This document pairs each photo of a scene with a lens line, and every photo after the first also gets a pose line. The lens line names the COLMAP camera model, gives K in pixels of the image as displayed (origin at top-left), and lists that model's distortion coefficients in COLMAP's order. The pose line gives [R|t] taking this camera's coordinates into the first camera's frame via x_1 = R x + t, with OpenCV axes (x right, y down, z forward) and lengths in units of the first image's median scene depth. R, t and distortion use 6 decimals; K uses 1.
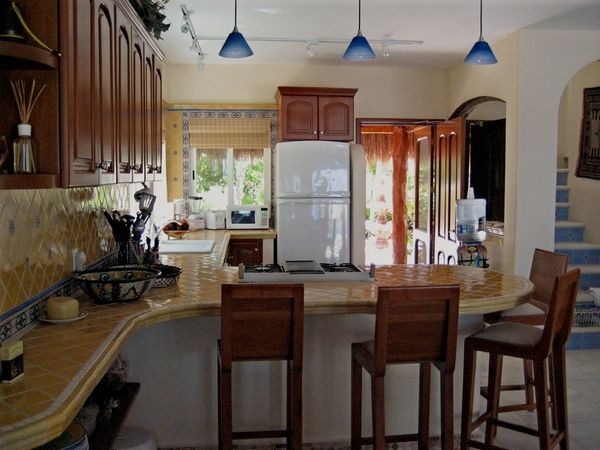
lens RADIAL K [[621.6, 0, 300.0], [0, 621.6, 225.0], [0, 0, 1]] dist [-0.087278, 0.018917]
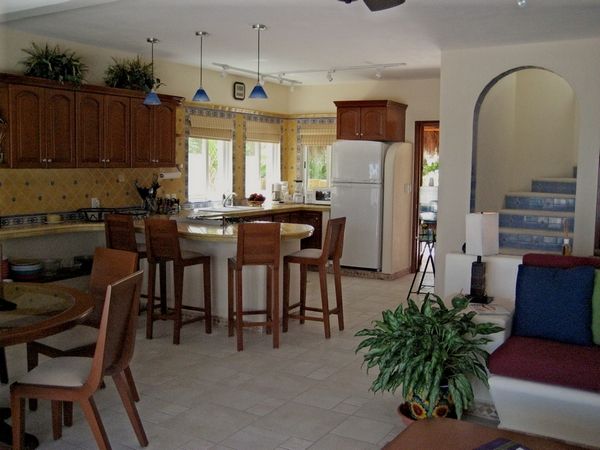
lens RADIAL K [[621.6, 0, 300.0], [0, 621.6, 225.0], [0, 0, 1]] dist [-0.087278, 0.018917]
pose [[0.803104, 0.068736, -0.591861, 1.254278], [-0.059342, 0.997612, 0.035335, 0.011309], [0.592877, 0.006744, 0.805265, -0.260802]]
